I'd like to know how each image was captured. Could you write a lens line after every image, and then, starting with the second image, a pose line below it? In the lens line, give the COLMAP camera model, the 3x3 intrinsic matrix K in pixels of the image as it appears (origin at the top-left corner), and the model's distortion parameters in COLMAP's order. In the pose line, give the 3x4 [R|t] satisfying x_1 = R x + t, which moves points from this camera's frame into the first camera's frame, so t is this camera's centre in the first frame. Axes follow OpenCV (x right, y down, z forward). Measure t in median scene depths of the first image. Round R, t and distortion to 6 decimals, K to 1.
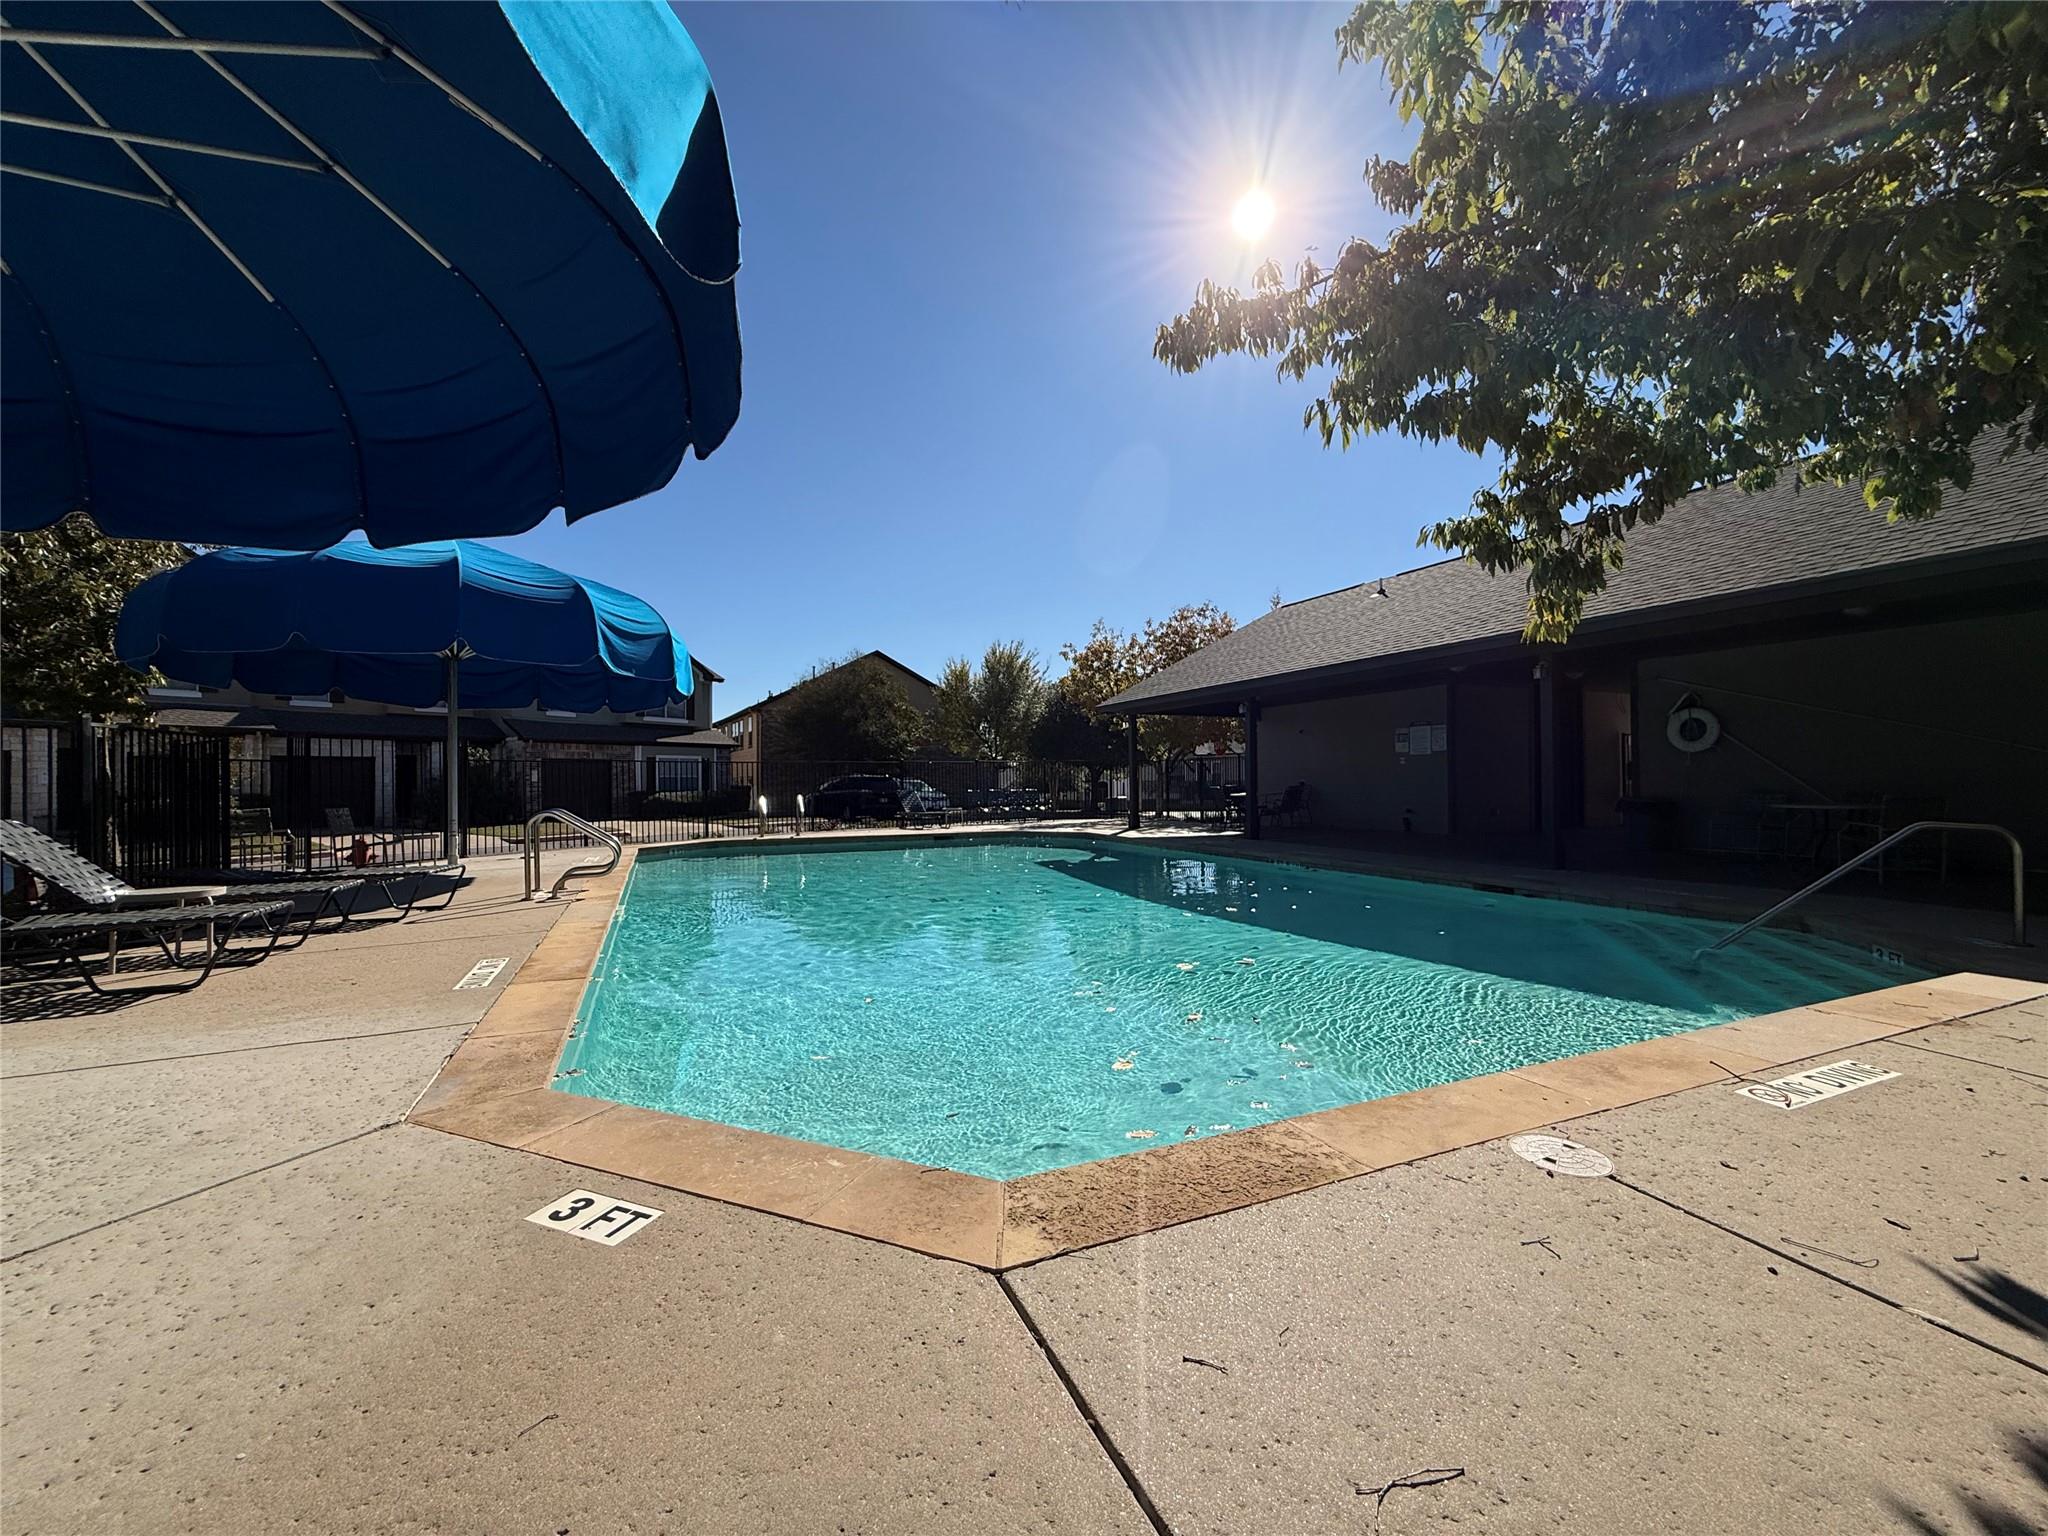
lens RADIAL K [[819.7, 0, 1018.2], [0, 819.7, 774.8], [0, 0, 1]] dist [0.000160, 0.000059]
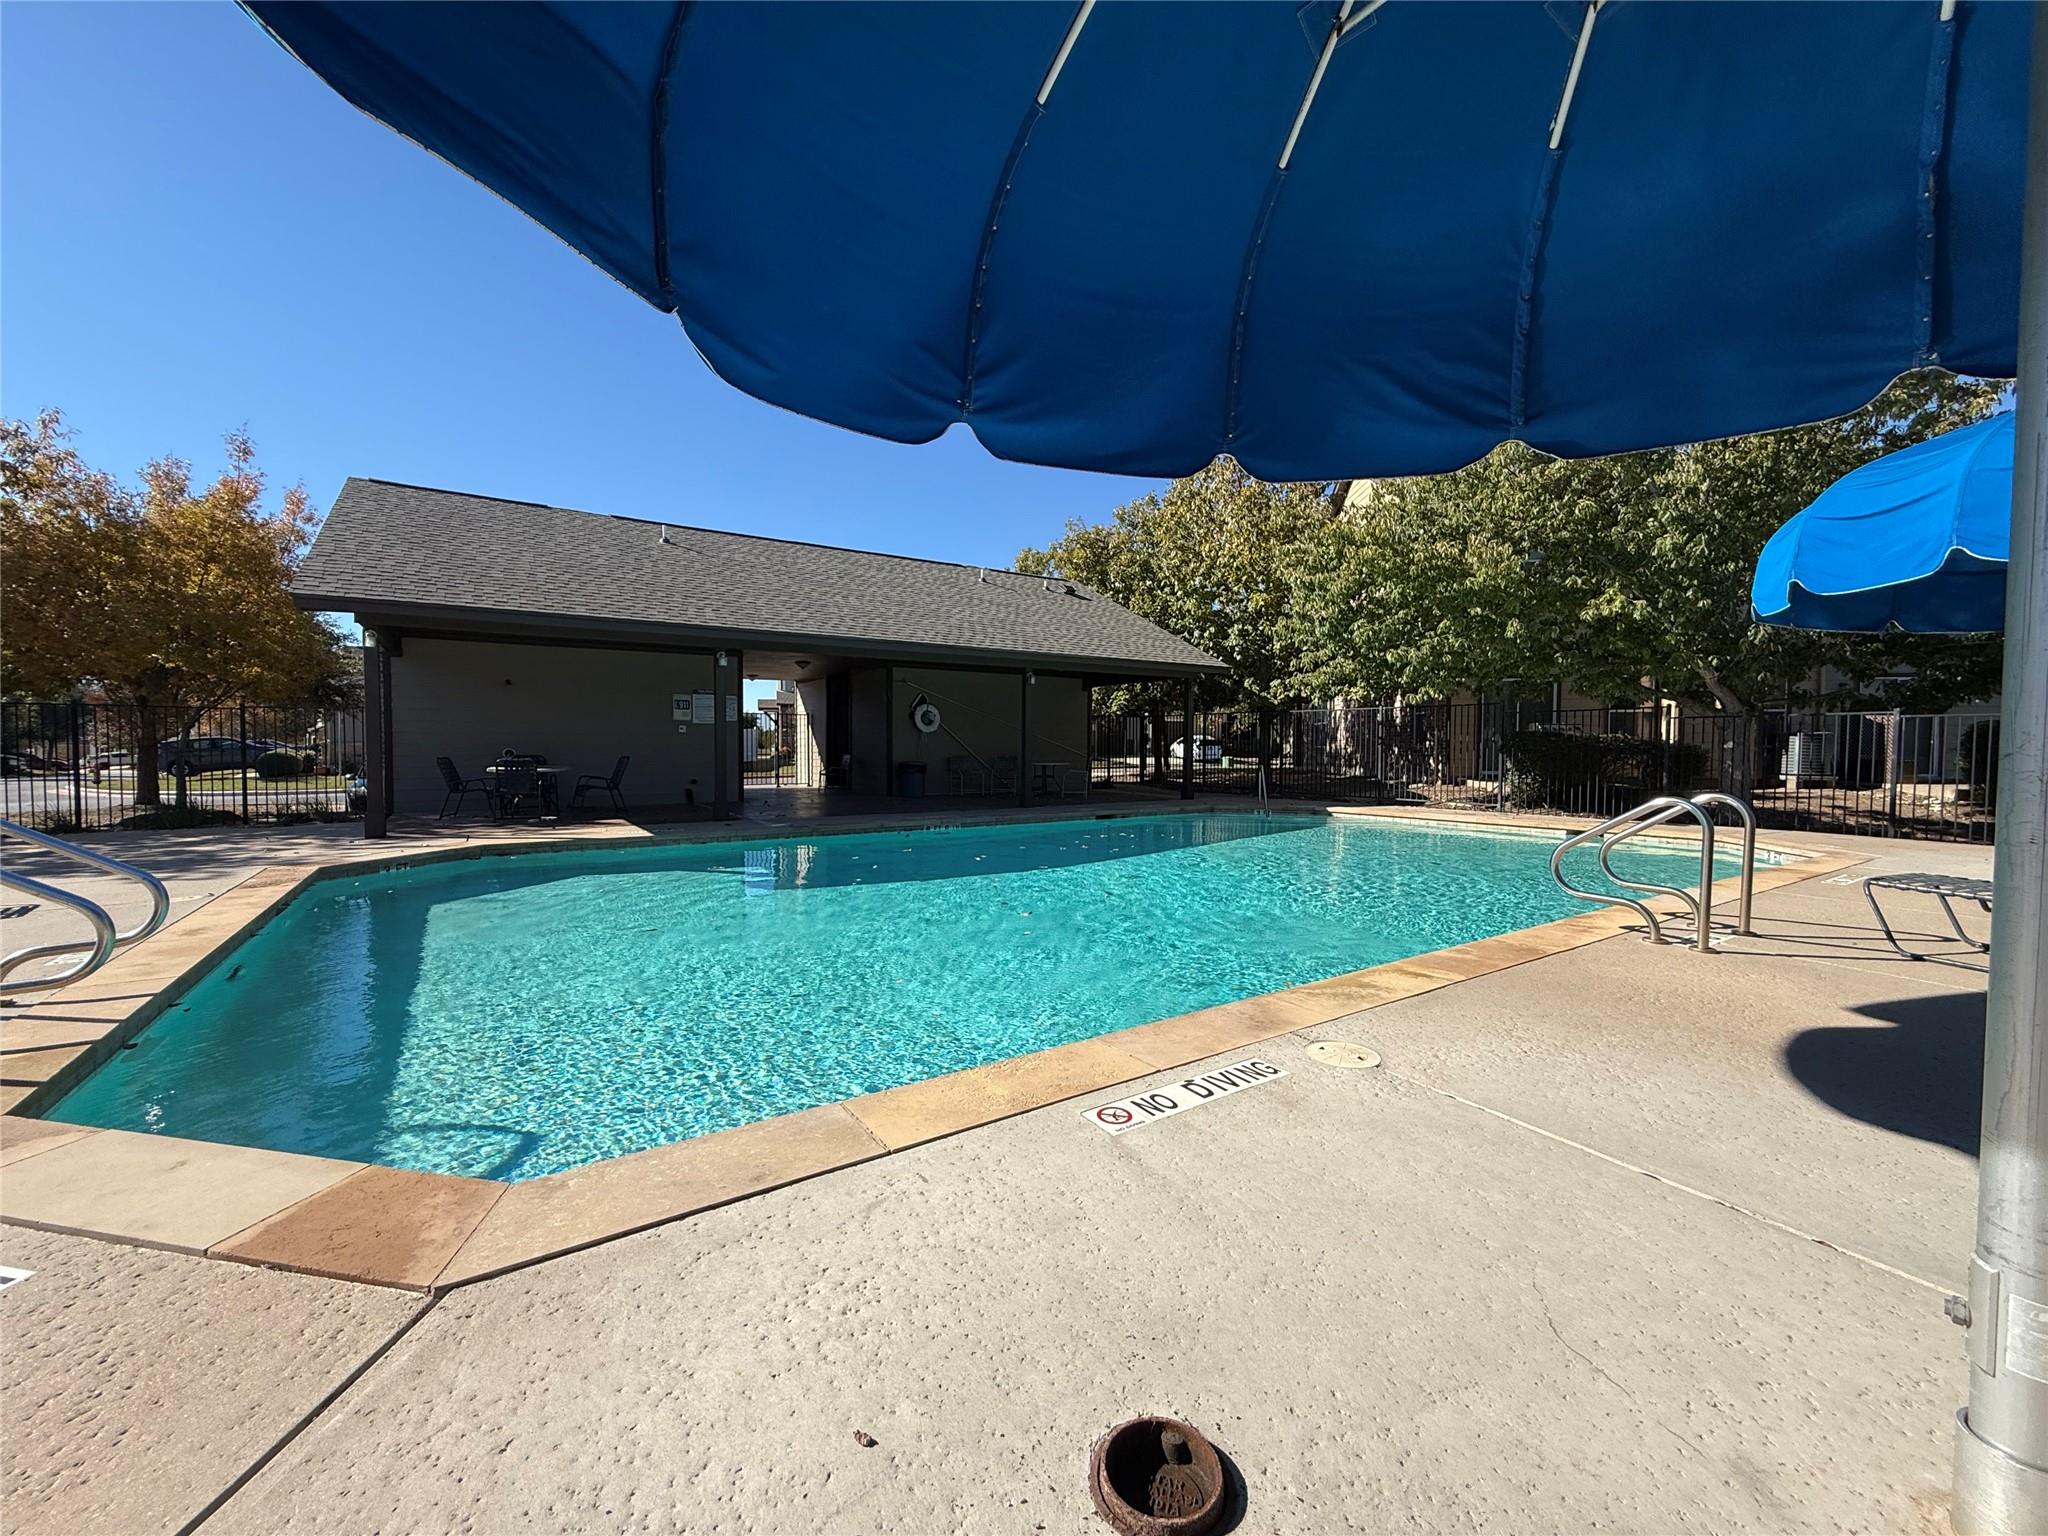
lens RADIAL K [[819.7, 0, 1018.2], [0, 819.7, 774.8], [0, 0, 1]] dist [0.000160, 0.000059]
pose [[-0.194098, -0.021708, 0.980742, -0.723482], [-0.007398, 0.999759, 0.020665, 0.017502], [-0.980954, -0.003245, -0.194212, 1.102610]]
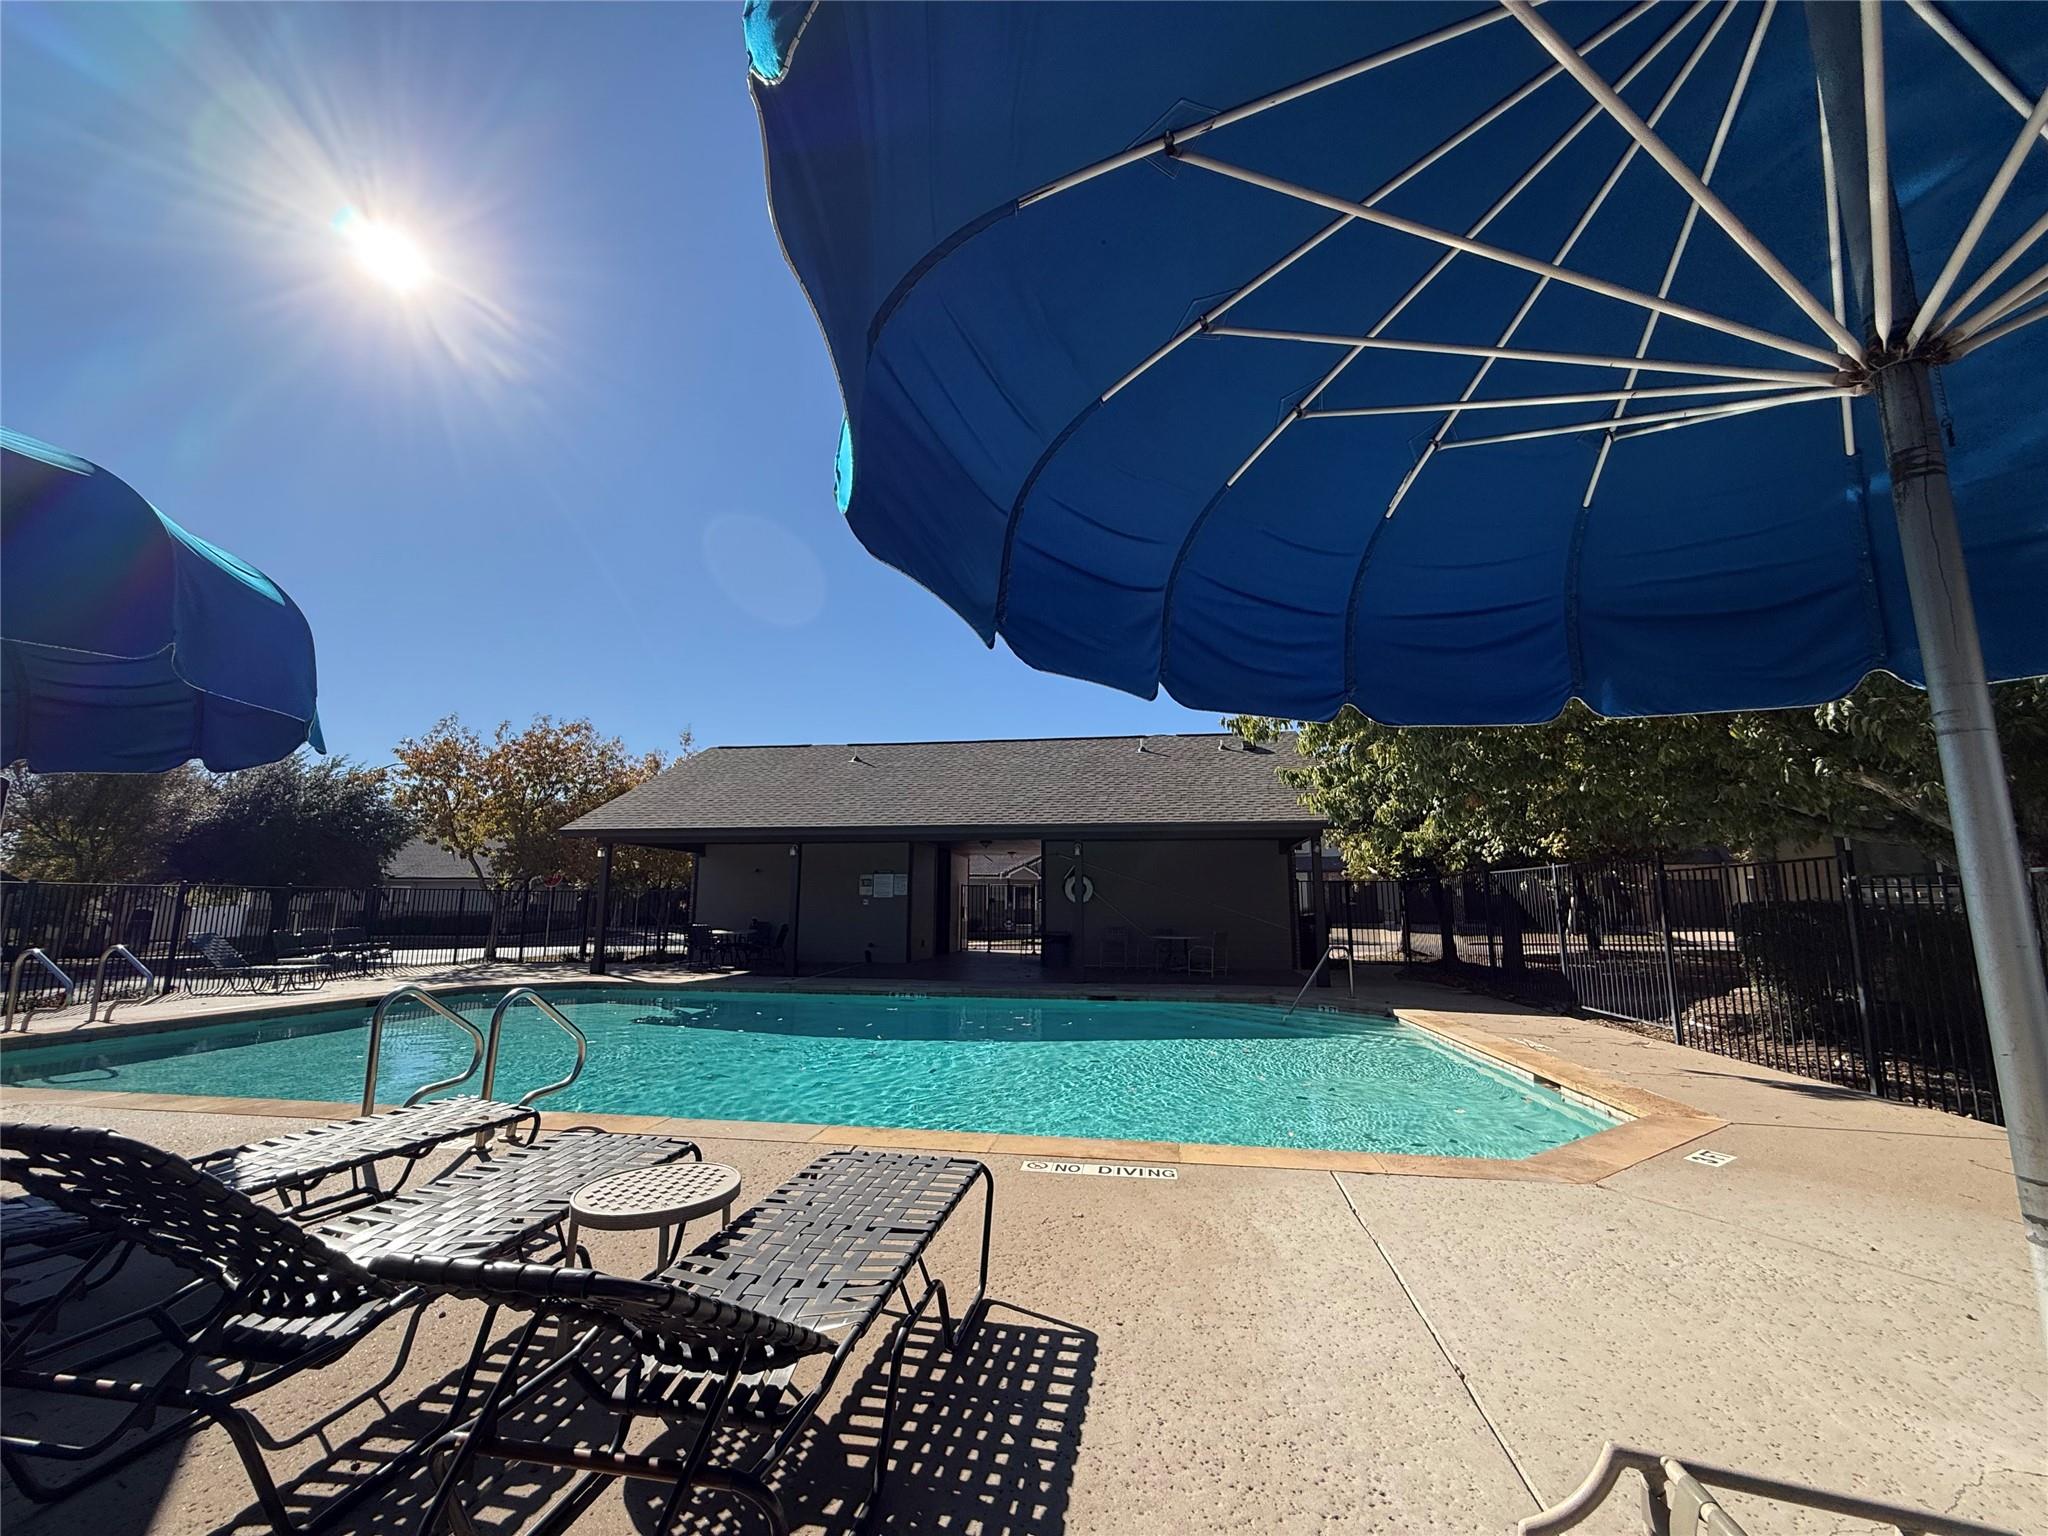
lens RADIAL K [[819.7, 0, 1018.2], [0, 819.7, 774.8], [0, 0, 1]] dist [0.000160, 0.000059]
pose [[0.528504, 0.144478, 0.836546, -0.603333], [-0.014320, 0.986789, -0.161379, -0.014637], [-0.848810, 0.073310, 0.523591, 0.235607]]
